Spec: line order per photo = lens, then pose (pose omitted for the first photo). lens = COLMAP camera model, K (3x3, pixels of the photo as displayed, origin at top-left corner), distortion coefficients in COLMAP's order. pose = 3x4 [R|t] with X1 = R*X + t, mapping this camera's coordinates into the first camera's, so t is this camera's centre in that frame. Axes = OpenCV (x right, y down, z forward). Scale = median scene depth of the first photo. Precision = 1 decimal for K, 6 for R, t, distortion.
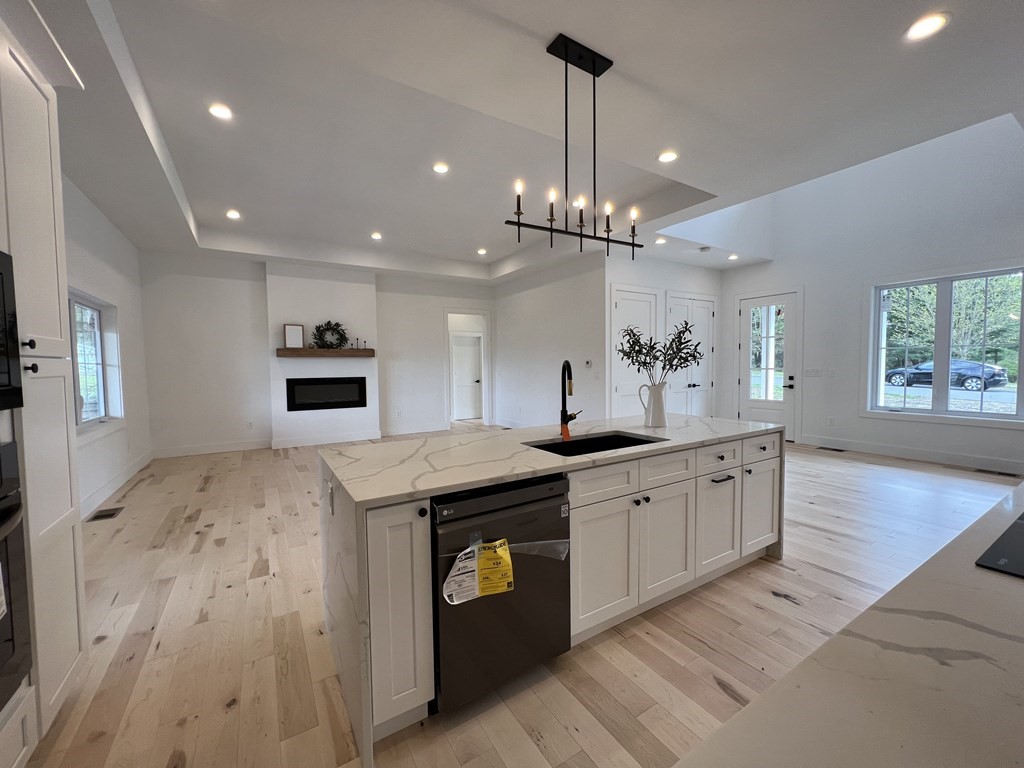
lens RADIAL K [[410.9, 0, 512.0], [0, 410.9, 384.0], [0, 0, 1]] dist [0.000895, -0.000009]
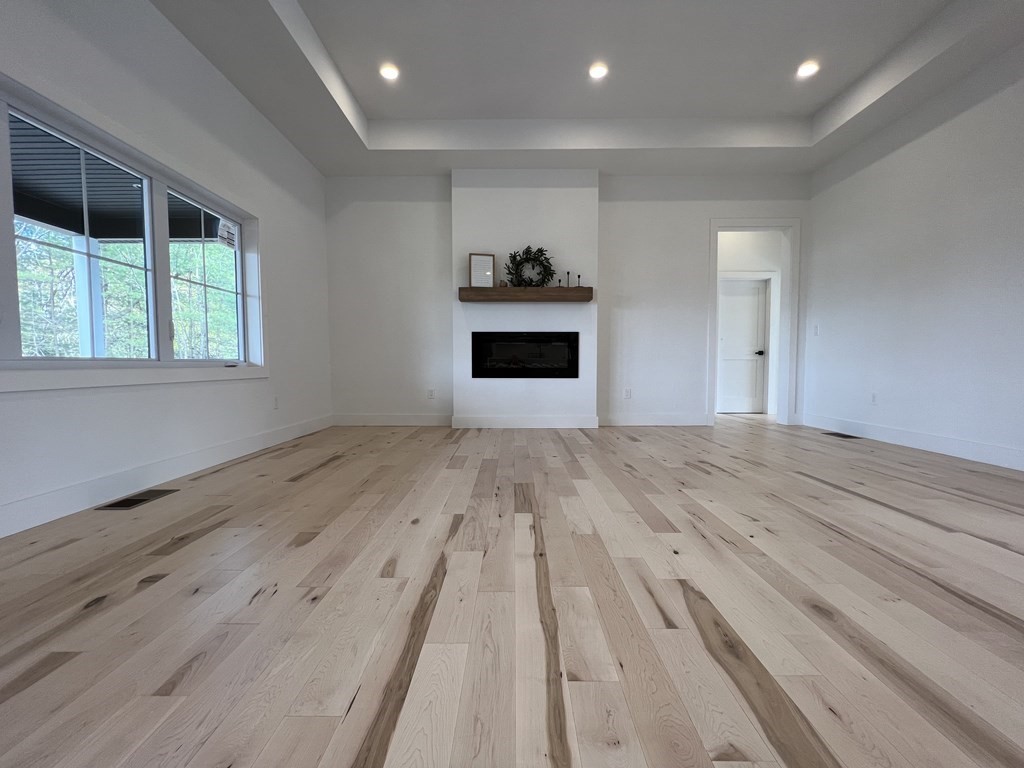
lens RADIAL K [[410.9, 0, 512.0], [0, 410.9, 384.0], [0, 0, 1]] dist [0.000895, -0.000009]
pose [[0.846868, 0.036479, -0.530551, -0.105108], [-0.033324, 0.999324, 0.015519, 0.063454], [0.530758, 0.004538, 0.847511, 0.424759]]
